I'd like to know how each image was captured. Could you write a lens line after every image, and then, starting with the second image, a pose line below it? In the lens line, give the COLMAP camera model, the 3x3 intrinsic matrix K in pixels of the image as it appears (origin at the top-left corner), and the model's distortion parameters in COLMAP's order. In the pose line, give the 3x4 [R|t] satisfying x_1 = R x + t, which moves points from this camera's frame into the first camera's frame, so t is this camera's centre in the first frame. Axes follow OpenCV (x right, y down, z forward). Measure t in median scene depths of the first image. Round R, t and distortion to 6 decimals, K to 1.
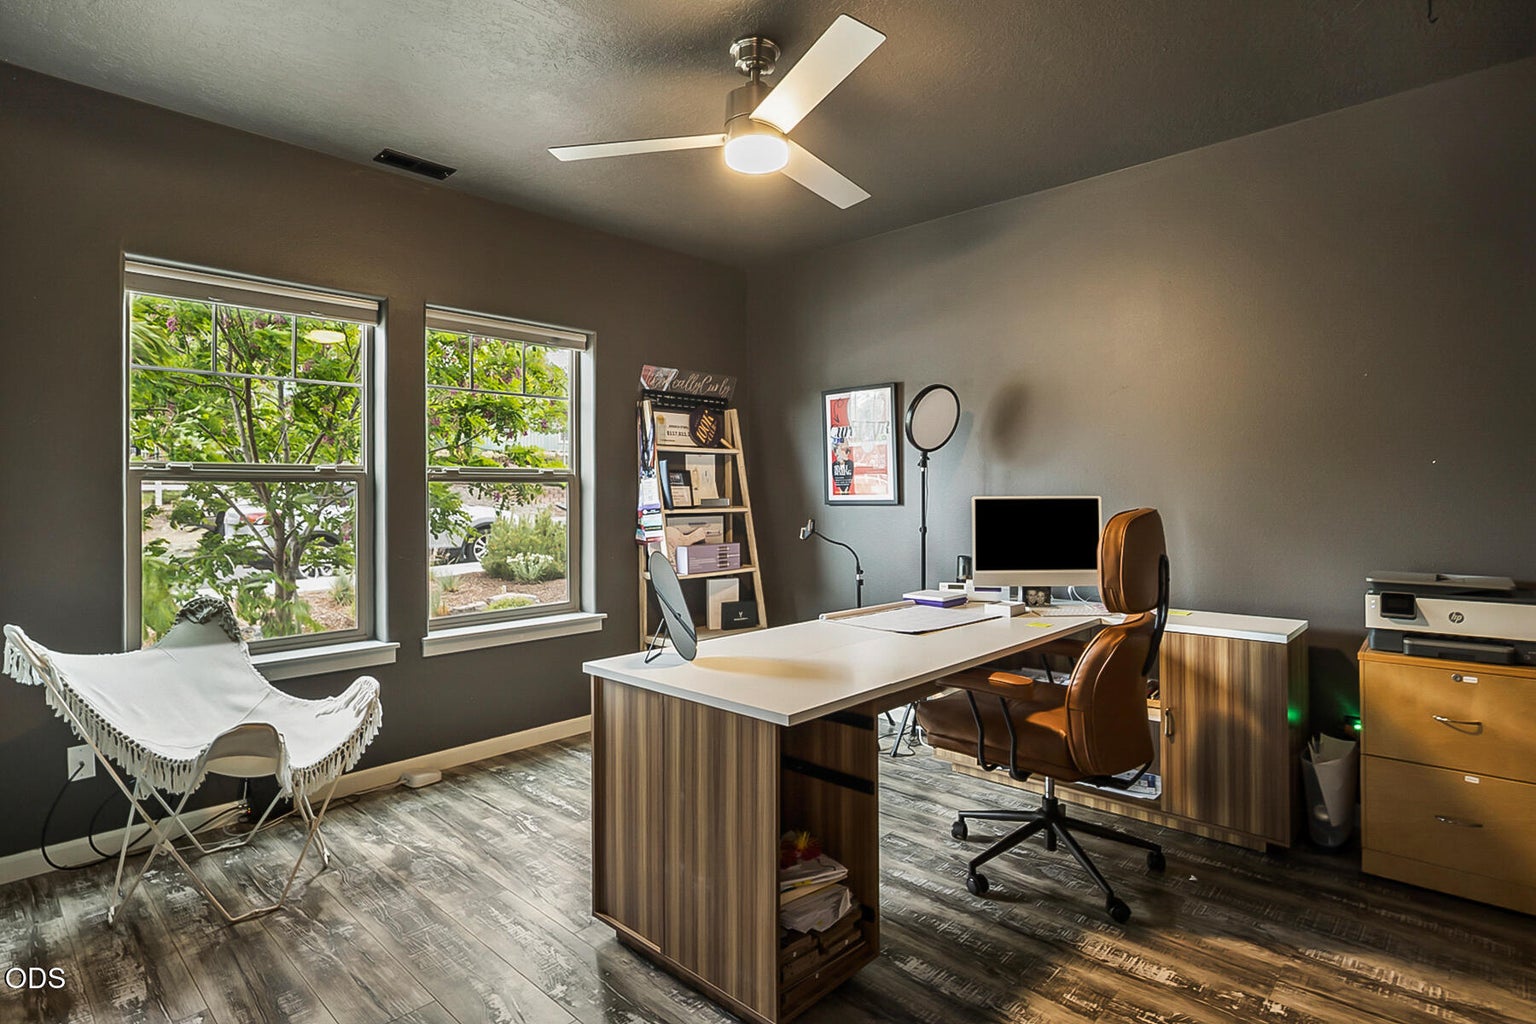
lens RADIAL K [[784.2, 0, 772.1], [0, 784.2, 504.7], [0, 0, 1]] dist [-0.018406, 0.008952]
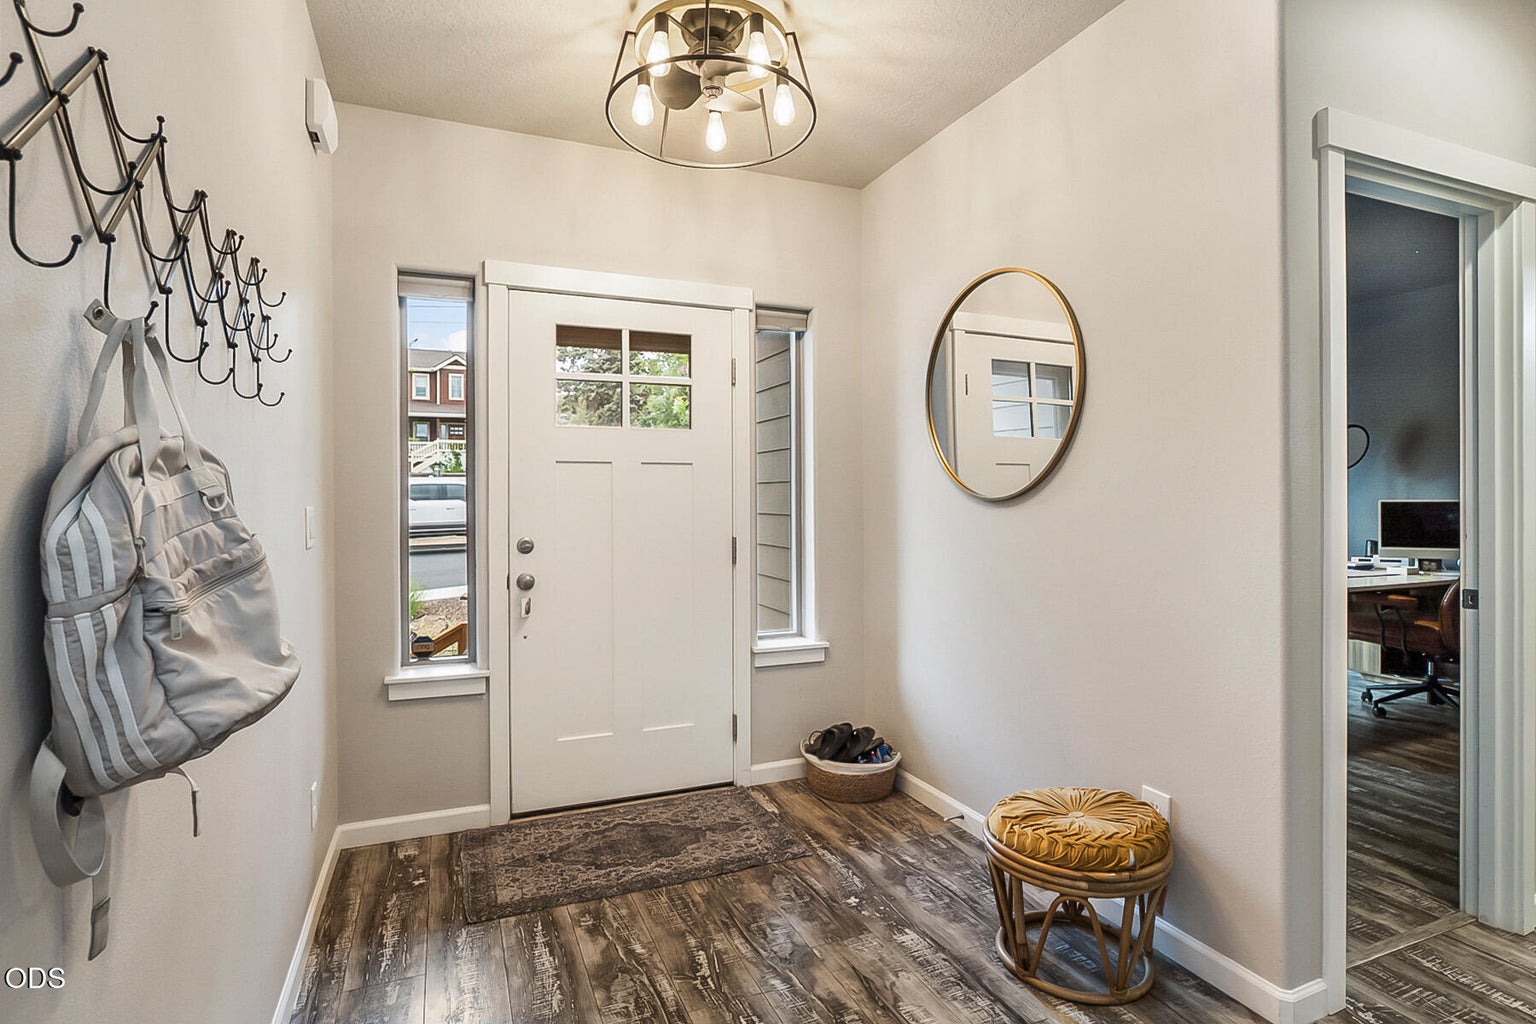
lens RADIAL K [[784.2, 0, 762.6], [0, 784.2, 509.2], [0, 0, 1]] dist [-0.018406, 0.008952]
pose [[0.913528, 0.012712, -0.406578, -0.236807], [-0.008417, 0.999888, 0.012349, -0.000291], [0.406689, -0.007858, 0.913533, -0.917580]]
